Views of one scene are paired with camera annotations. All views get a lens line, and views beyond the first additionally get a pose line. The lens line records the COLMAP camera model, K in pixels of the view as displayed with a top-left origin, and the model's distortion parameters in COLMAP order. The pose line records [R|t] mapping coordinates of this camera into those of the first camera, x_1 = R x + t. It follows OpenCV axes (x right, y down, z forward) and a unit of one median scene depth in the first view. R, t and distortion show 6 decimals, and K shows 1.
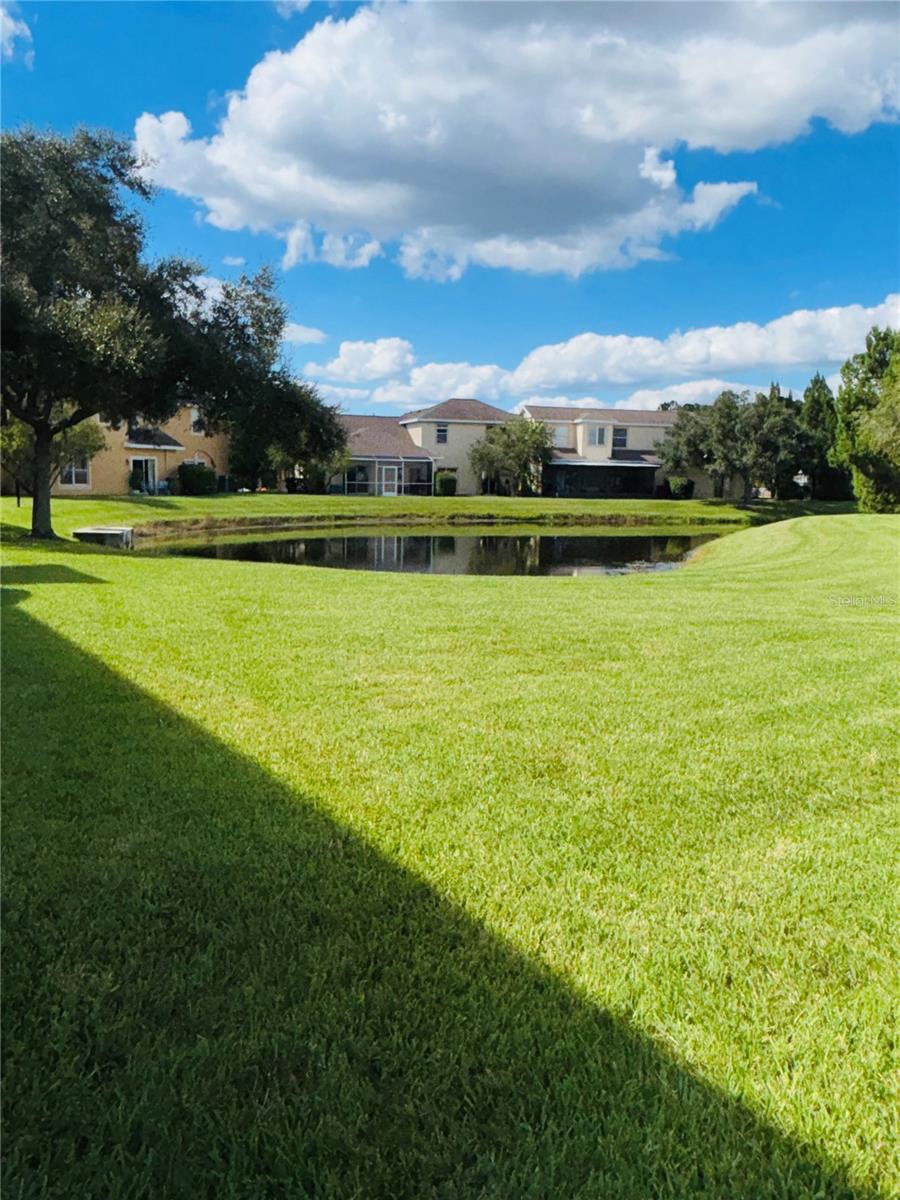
lens RADIAL K [[898.8, 0, 450.0], [0, 898.8, 600.0], [0, 0, 1]] dist [0.000660, -0.004797]
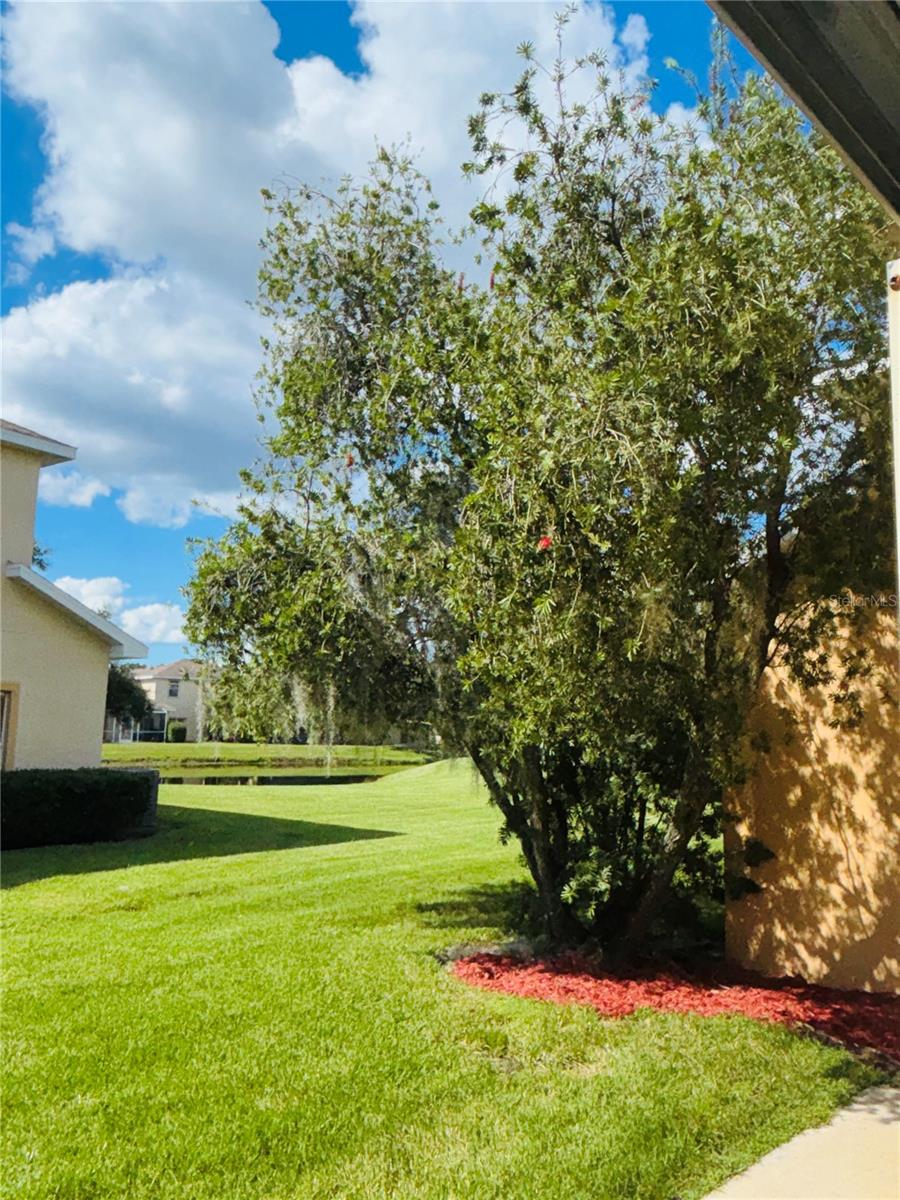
lens RADIAL K [[898.8, 0, 450.0], [0, 898.8, 600.0], [0, 0, 1]] dist [0.000660, -0.004797]
pose [[0.950643, 0.047803, 0.306582, -0.034542], [0.036005, 0.964392, -0.262014, 0.024421], [-0.308191, 0.260120, 0.915072, -0.228000]]
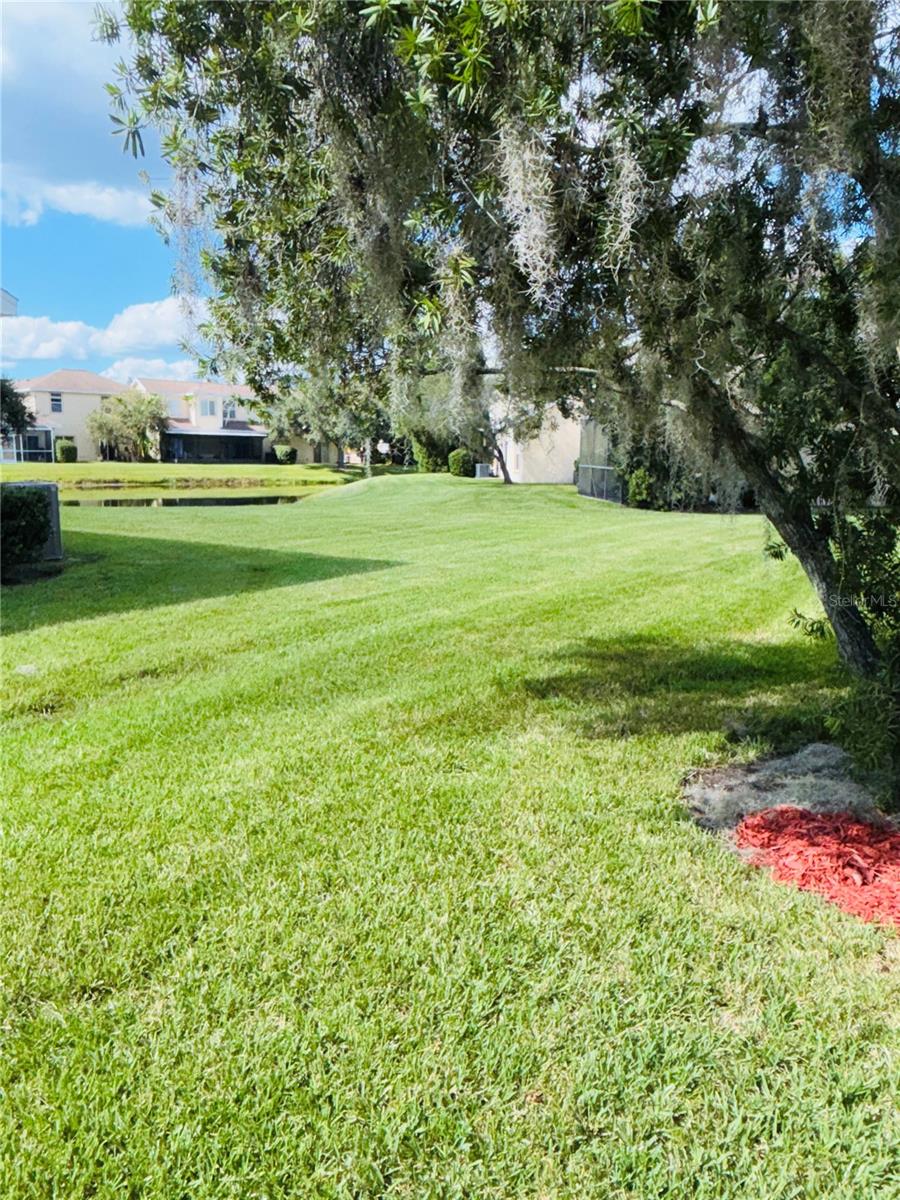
lens RADIAL K [[898.8, 0, 450.0], [0, 898.8, 600.0], [0, 0, 1]] dist [0.000660, -0.004797]
pose [[0.911283, -0.068445, 0.406053, -0.035541], [0.053974, 0.997436, 0.046999, 0.020543], [-0.408228, -0.020913, 0.912640, -0.156842]]
